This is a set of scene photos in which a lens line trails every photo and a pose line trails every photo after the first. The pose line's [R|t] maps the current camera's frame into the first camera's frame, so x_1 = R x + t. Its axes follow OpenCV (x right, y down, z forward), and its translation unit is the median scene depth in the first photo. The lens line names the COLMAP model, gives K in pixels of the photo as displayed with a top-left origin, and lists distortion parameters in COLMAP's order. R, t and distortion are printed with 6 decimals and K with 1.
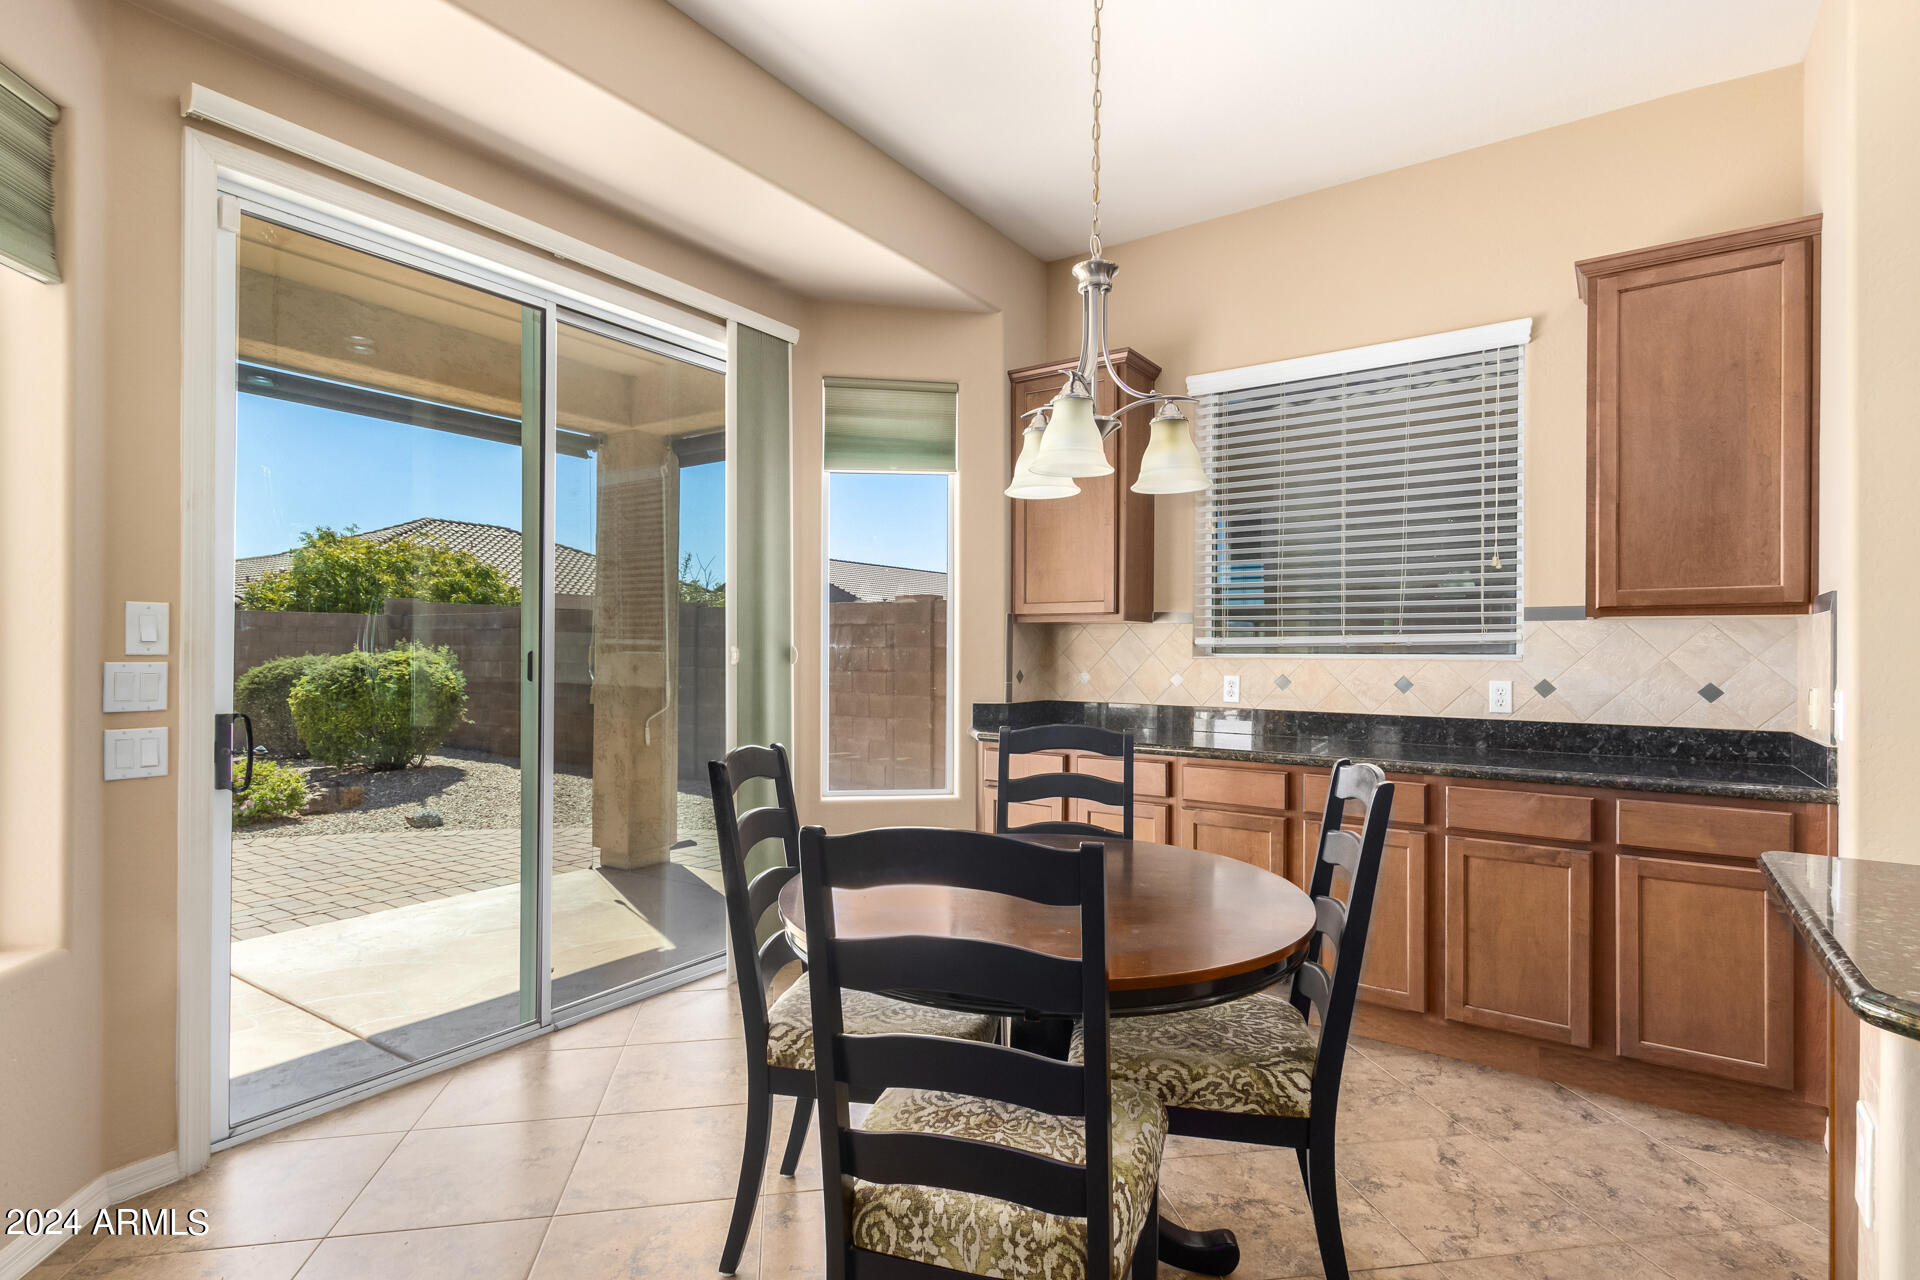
lens RADIAL K [[933.6, 0, 954.9], [0, 933.6, 649.0], [0, 0, 1]] dist [0.000880, -0.000984]
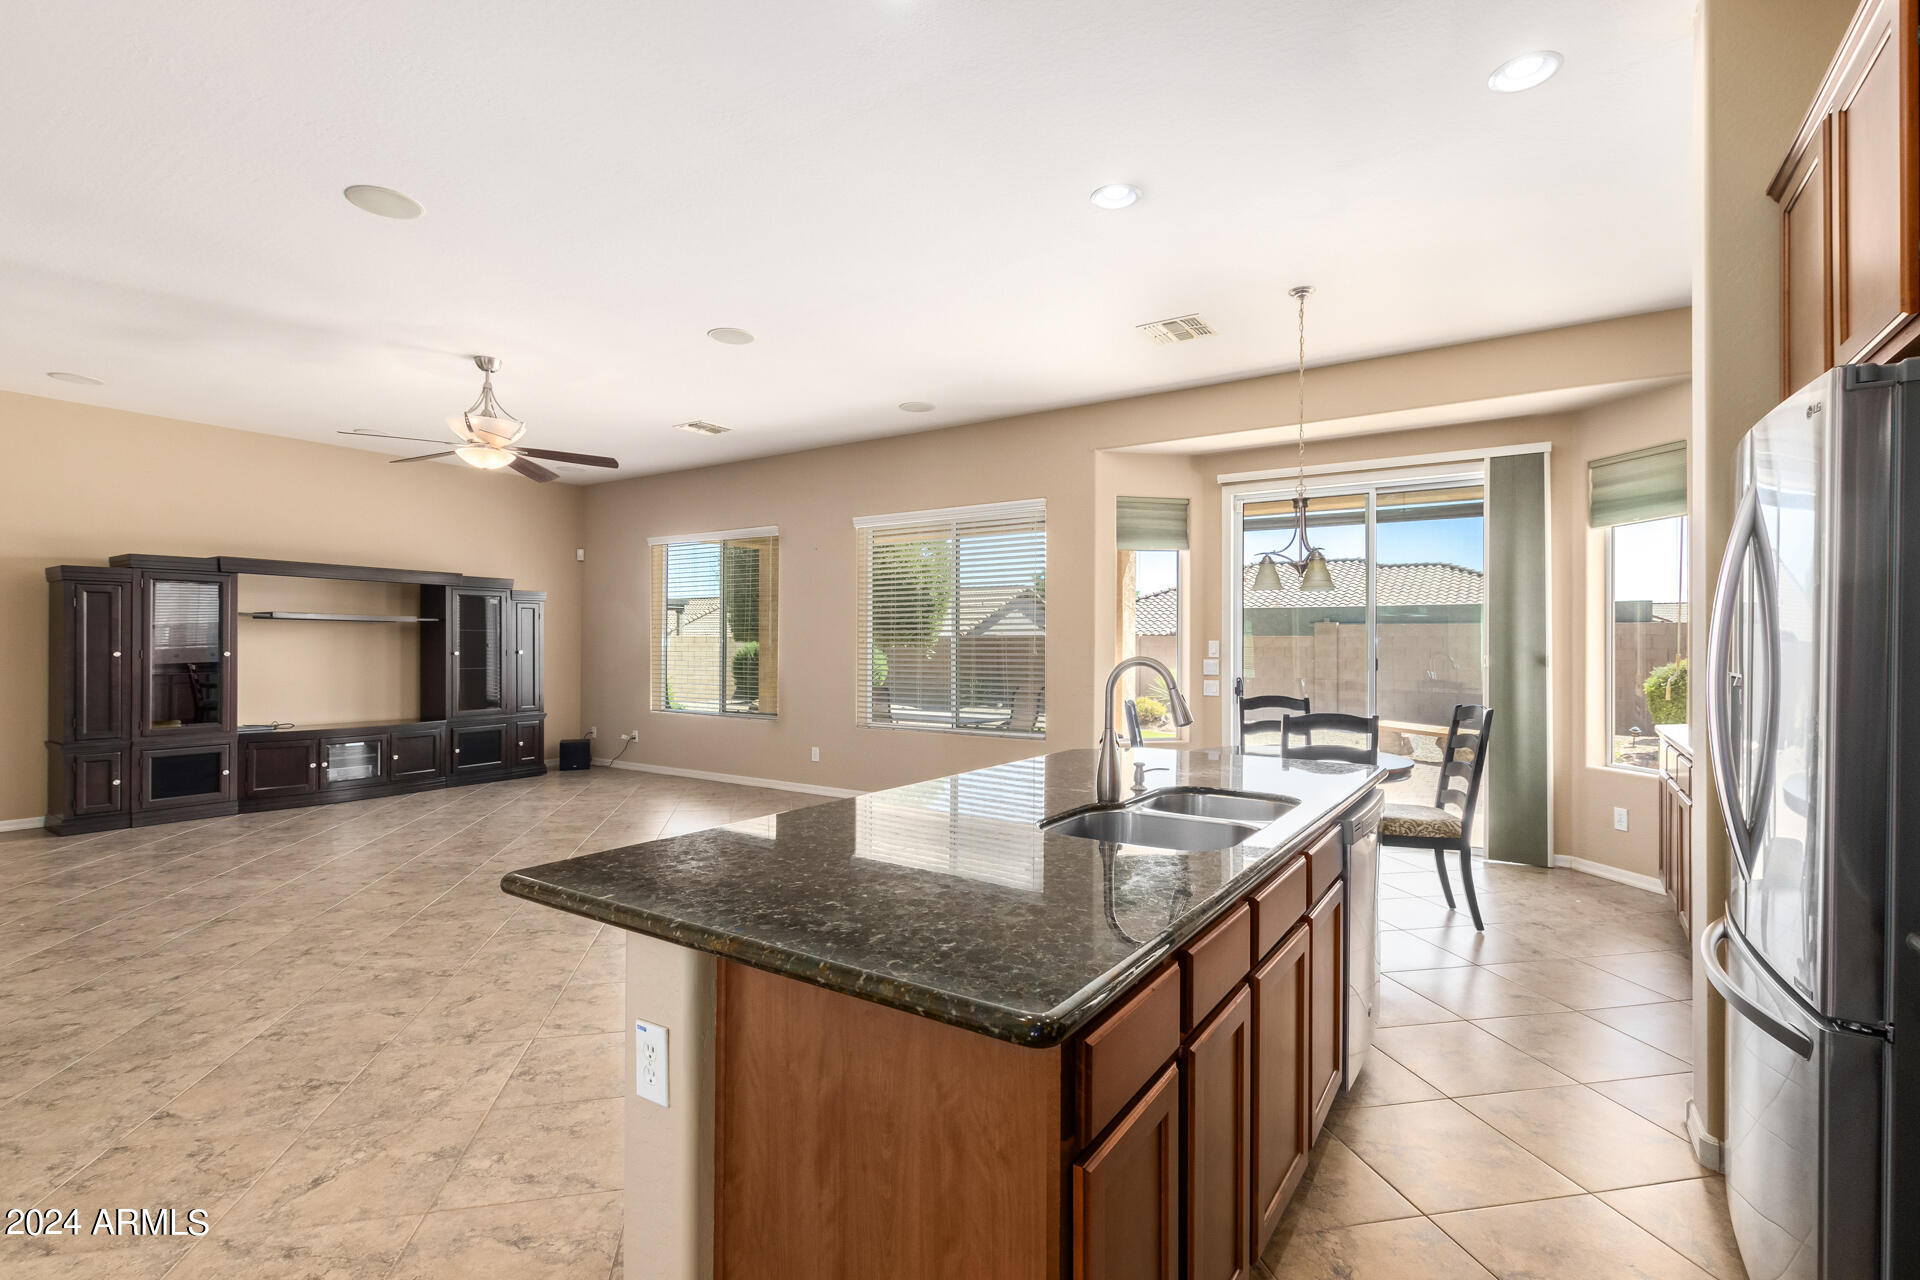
lens RADIAL K [[897.8, 0, 960.0], [0, 897.8, 640.0], [0, 0, 1]] dist [0.003851, 0.000177]
pose [[0.038292, -0.012991, -0.999182, 1.303727], [-0.003914, 0.999906, -0.013150, -0.005521], [0.999259, 0.004415, 0.038238, 0.011701]]
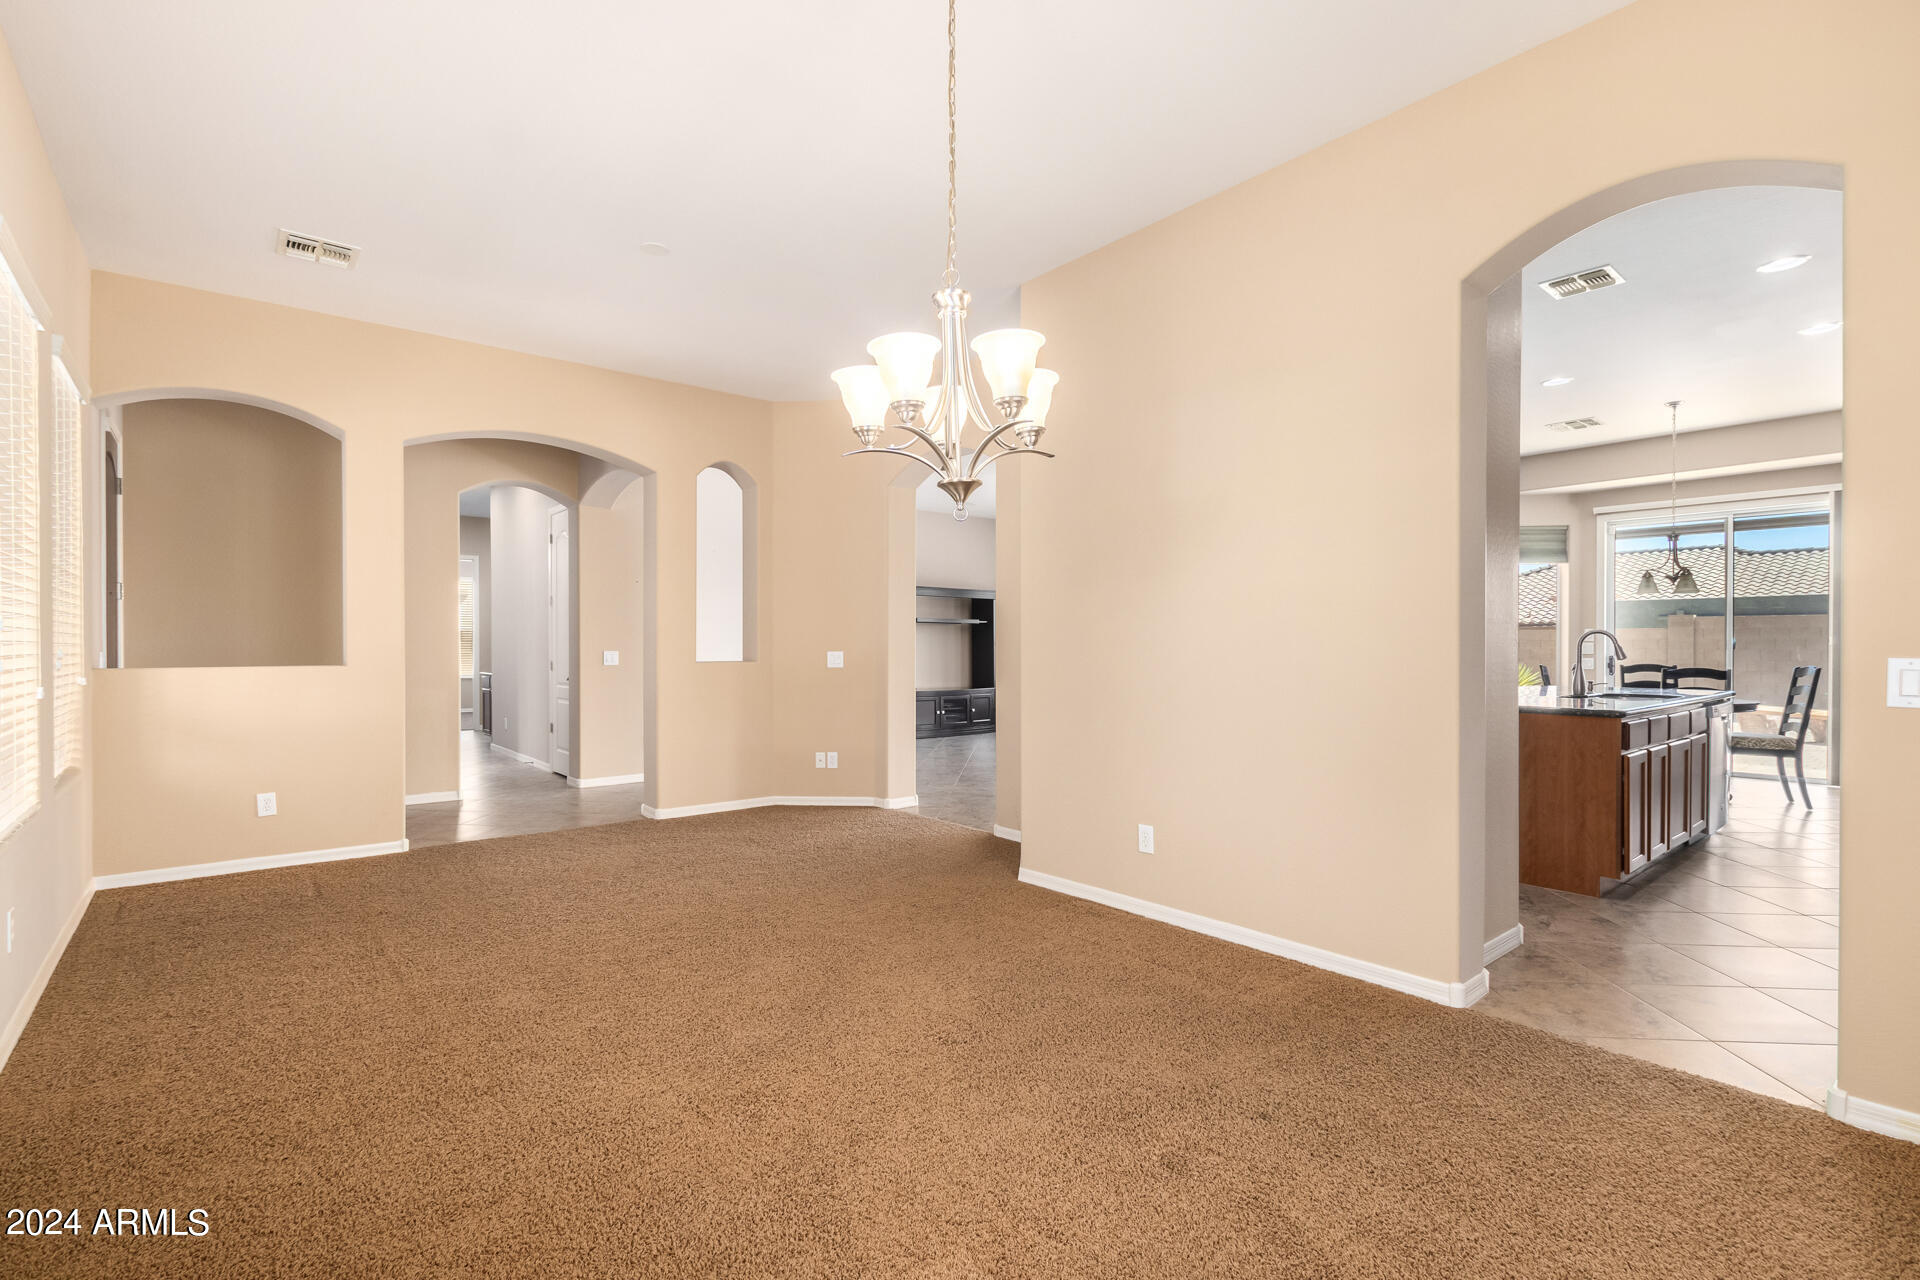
lens RADIAL K [[871.0, 0, 956.1], [0, 871.0, 654.3], [0, 0, 1]] dist [-0.000715, -0.001306]
pose [[-0.260396, 0.001345, -0.965501, 2.293942], [-0.001232, 0.999998, 0.001725, 0.038252], [0.965501, 0.001639, -0.260394, -0.472806]]
